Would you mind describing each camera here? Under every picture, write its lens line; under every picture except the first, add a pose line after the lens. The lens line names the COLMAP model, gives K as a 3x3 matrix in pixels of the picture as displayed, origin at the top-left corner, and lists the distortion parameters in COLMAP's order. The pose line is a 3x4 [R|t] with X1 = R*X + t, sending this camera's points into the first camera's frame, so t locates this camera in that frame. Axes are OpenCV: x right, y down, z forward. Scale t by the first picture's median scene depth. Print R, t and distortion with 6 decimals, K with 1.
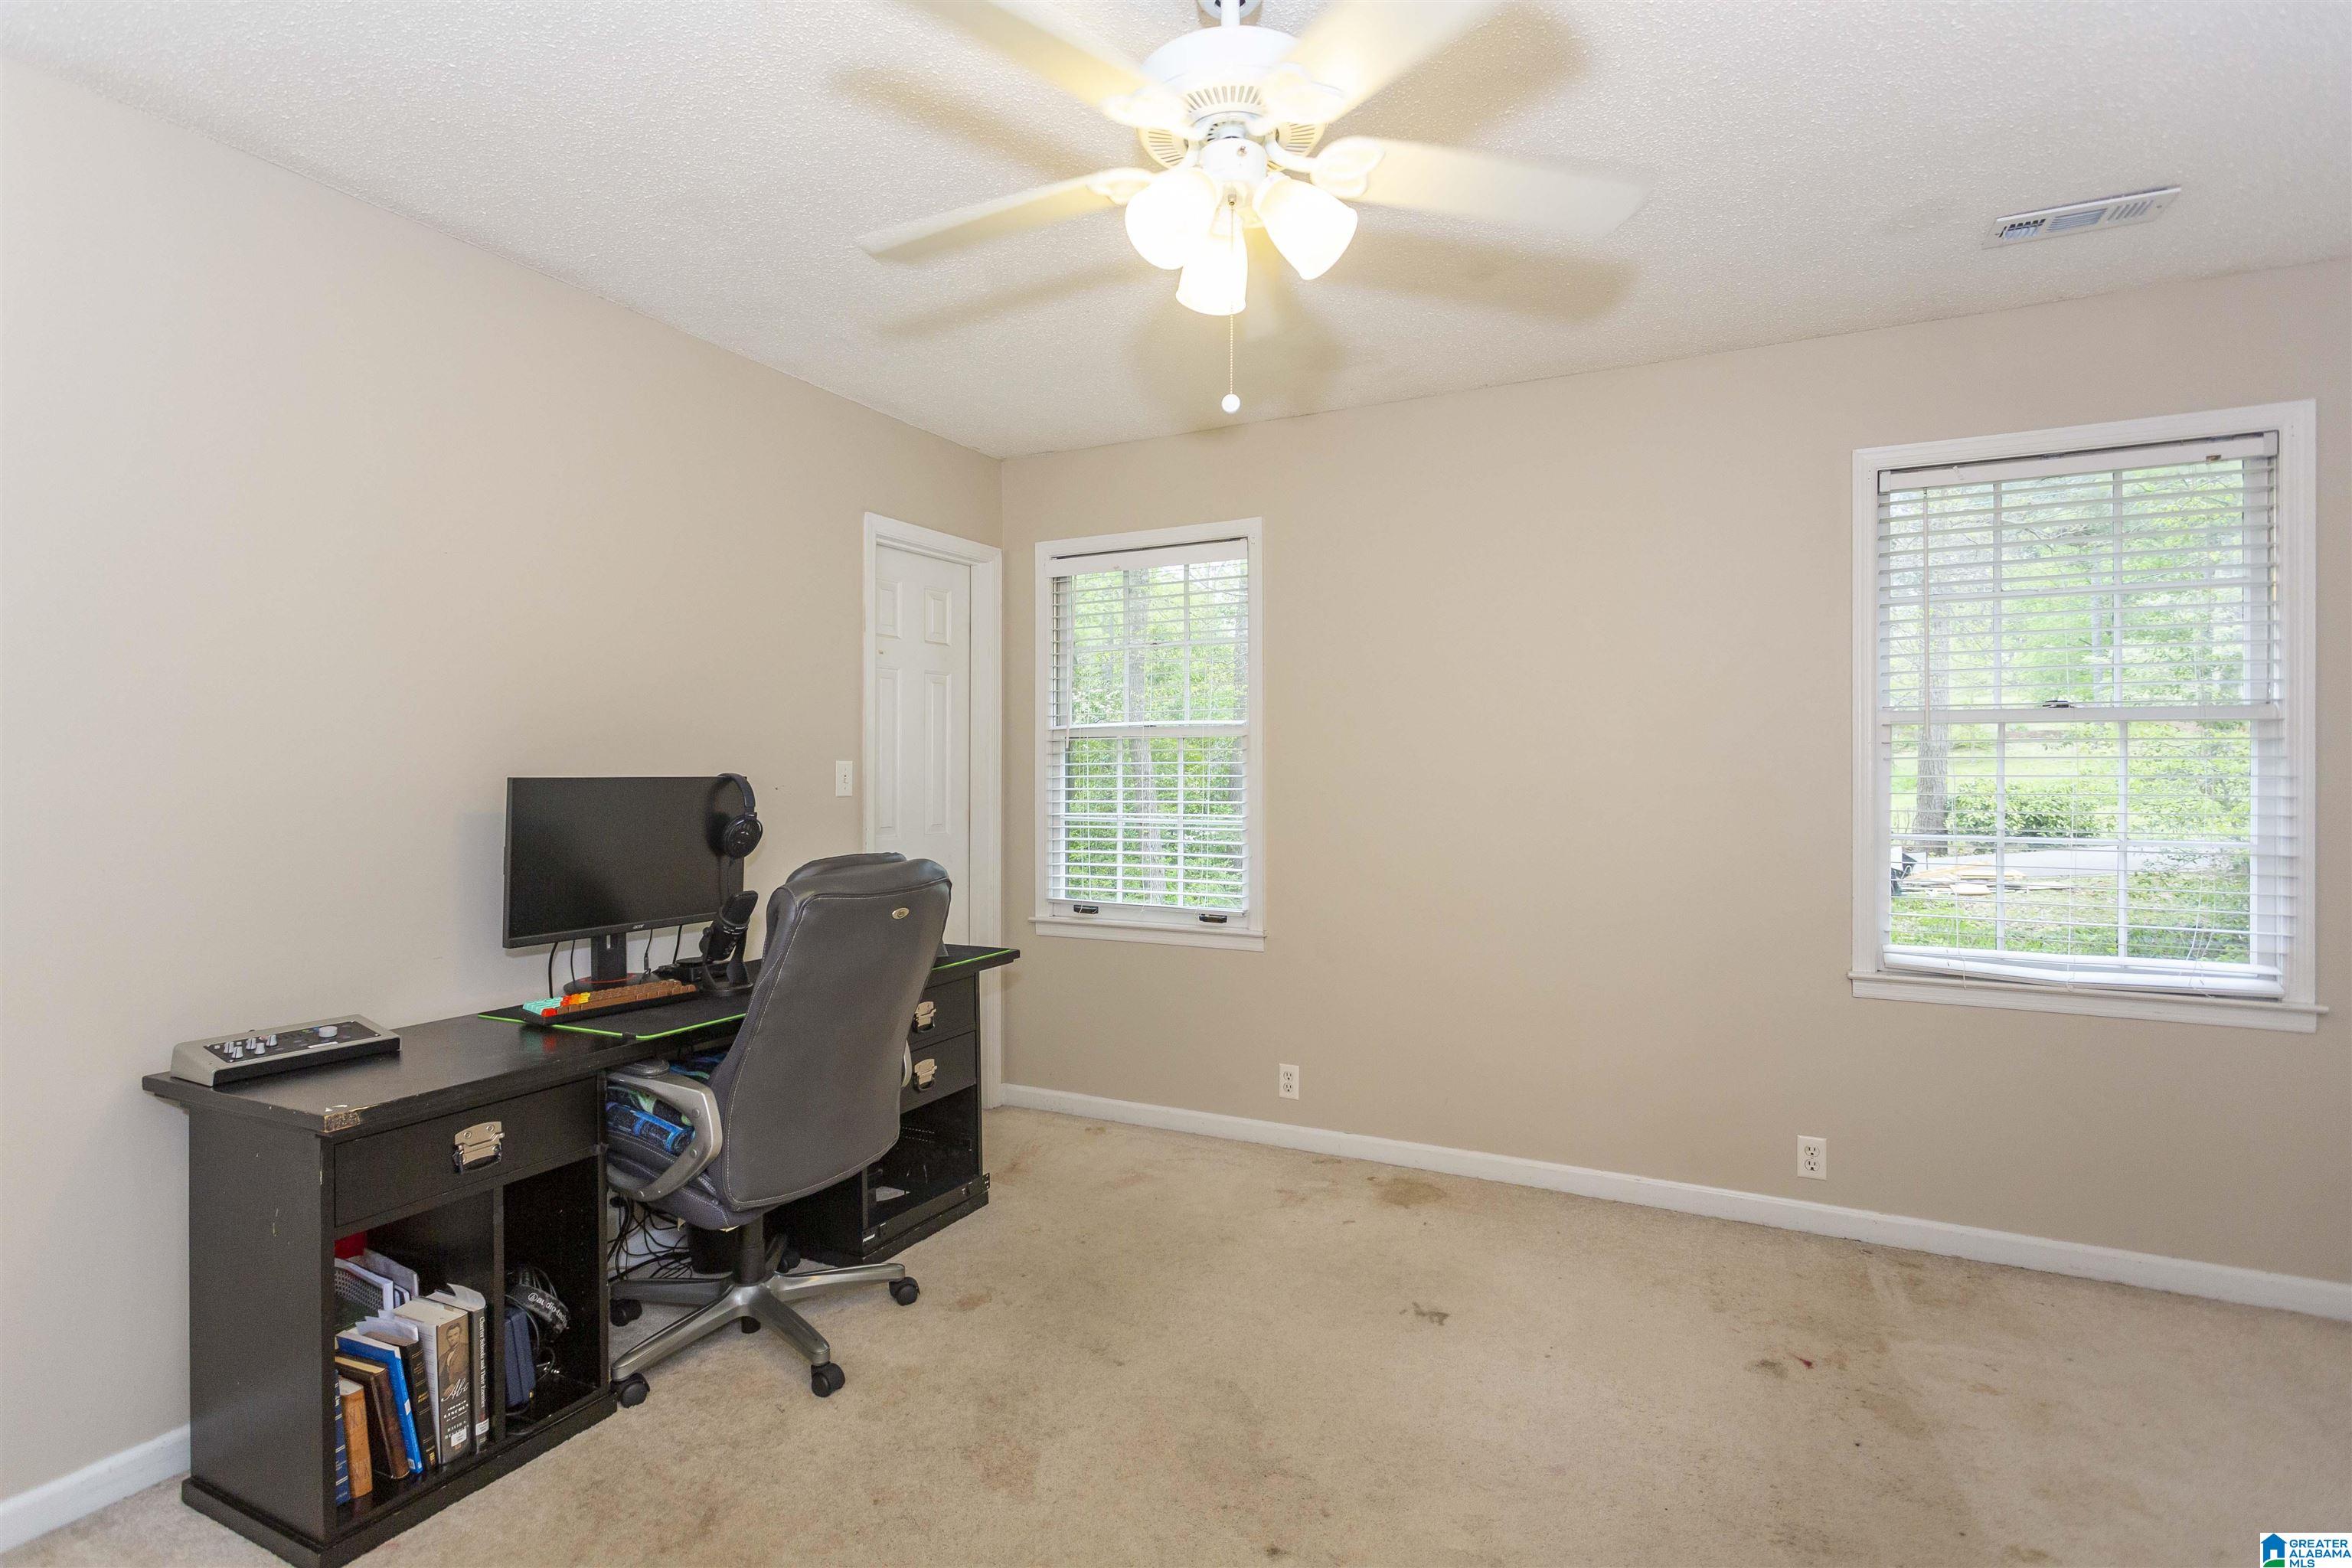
lens RADIAL K [[1162.4, 0, 1176.0], [0, 1162.4, 771.0], [0, 0, 1]] dist [0.000525, -0.000051]
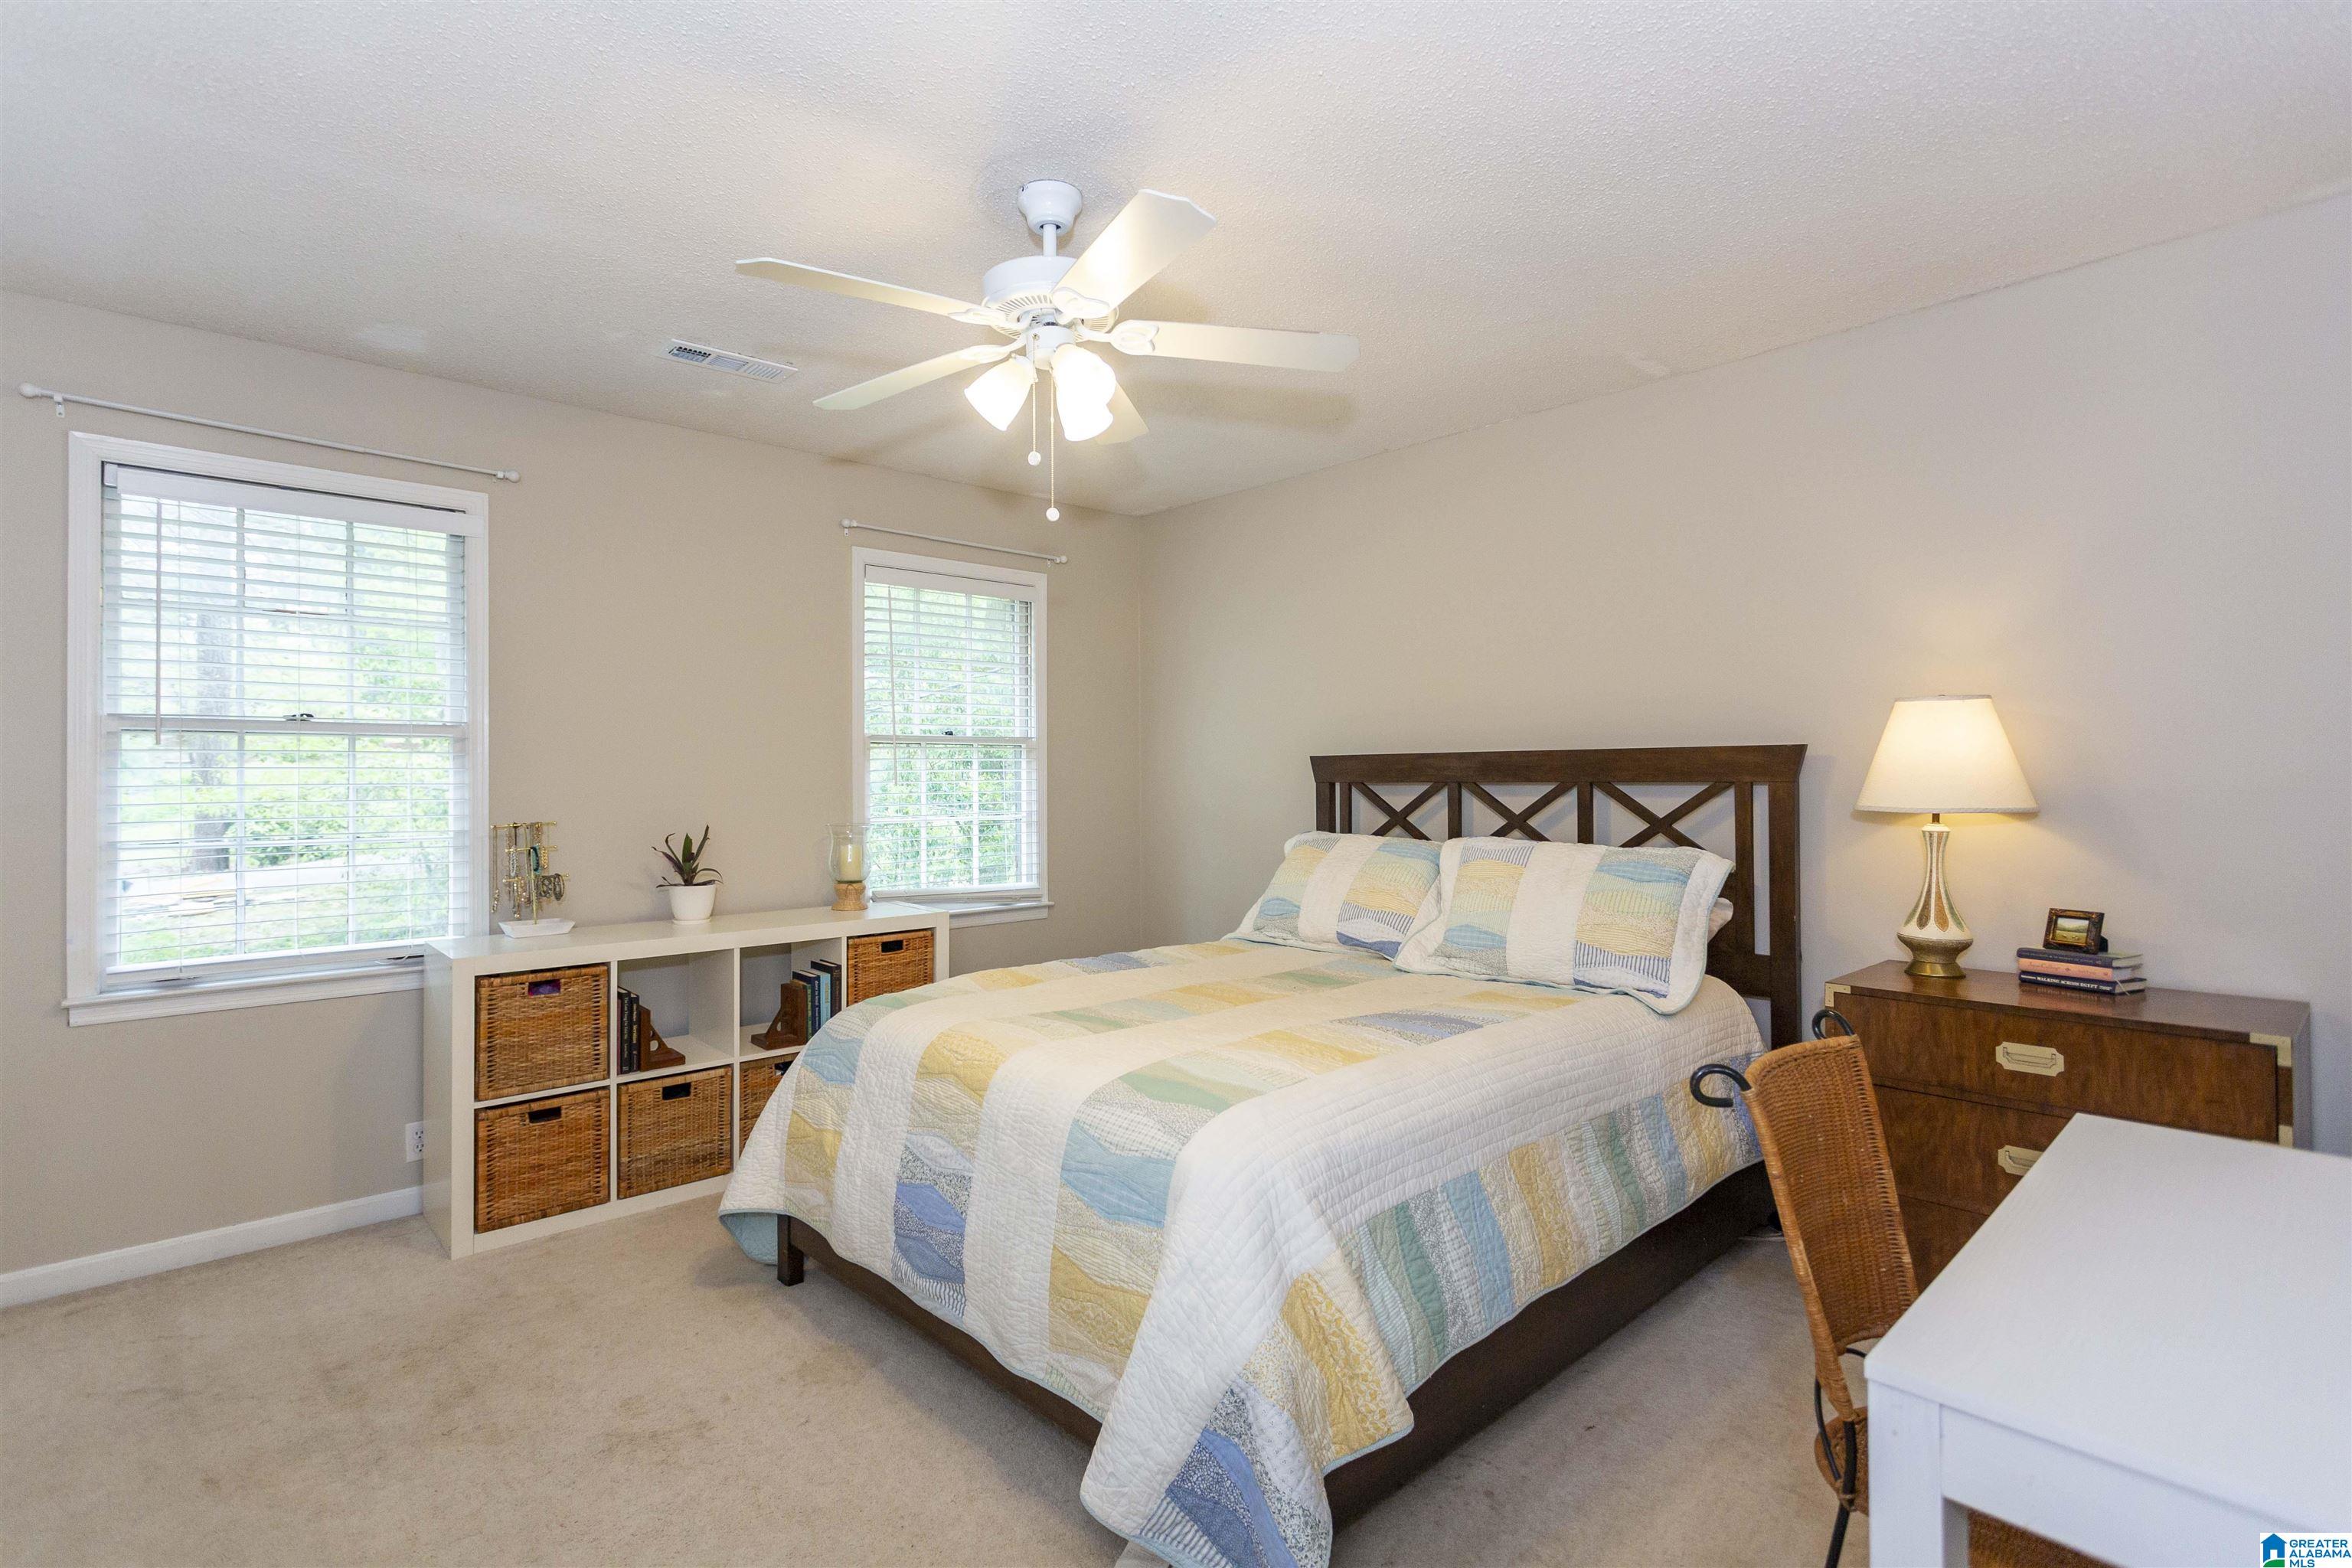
lens RADIAL K [[1113.4, 0, 1174.5], [0, 1113.4, 769.4], [0, 0, 1]] dist [0.001317, 0.000027]
pose [[0.249072, 0.001548, 0.968484, -0.752883], [0.009686, 0.999945, -0.004090, -0.002156], [-0.968437, 0.010400, 0.249043, 0.329737]]
